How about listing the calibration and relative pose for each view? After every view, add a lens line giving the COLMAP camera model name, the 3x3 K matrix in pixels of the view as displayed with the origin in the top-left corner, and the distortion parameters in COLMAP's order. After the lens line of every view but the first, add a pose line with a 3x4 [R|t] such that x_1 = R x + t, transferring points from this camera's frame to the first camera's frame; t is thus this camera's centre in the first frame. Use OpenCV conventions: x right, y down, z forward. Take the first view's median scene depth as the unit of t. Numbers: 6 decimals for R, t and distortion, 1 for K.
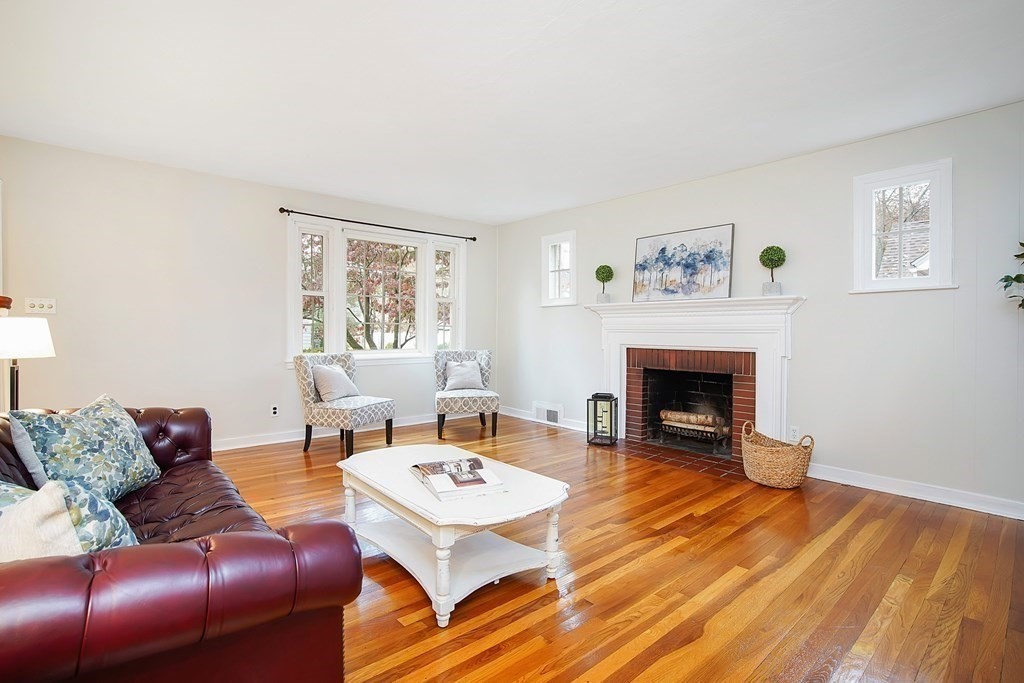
lens RADIAL K [[480.2, 0, 505.0], [0, 480.2, 336.2], [0, 0, 1]] dist [-0.038143, 0.002123]
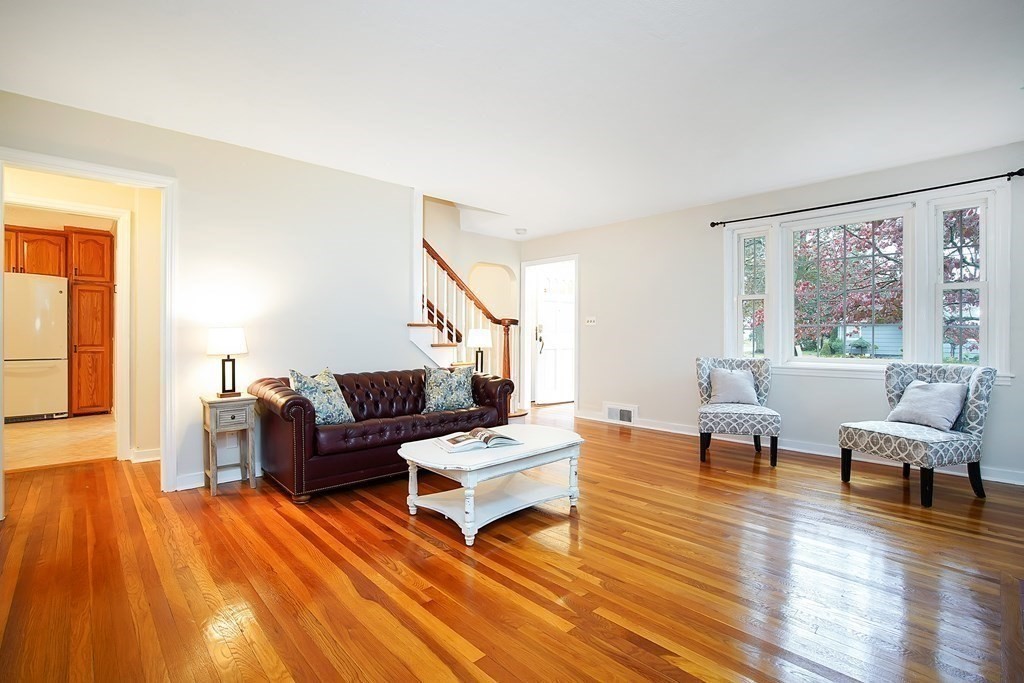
lens RADIAL K [[480.2, 0, 510.7], [0, 480.2, 339.1], [0, 0, 1]] dist [-0.038143, 0.002123]
pose [[0.037304, 0.001024, -0.999303, 0.564567], [-0.008858, 0.999961, 0.000694, 0.000239], [0.999265, 0.008826, 0.037311, 0.467328]]
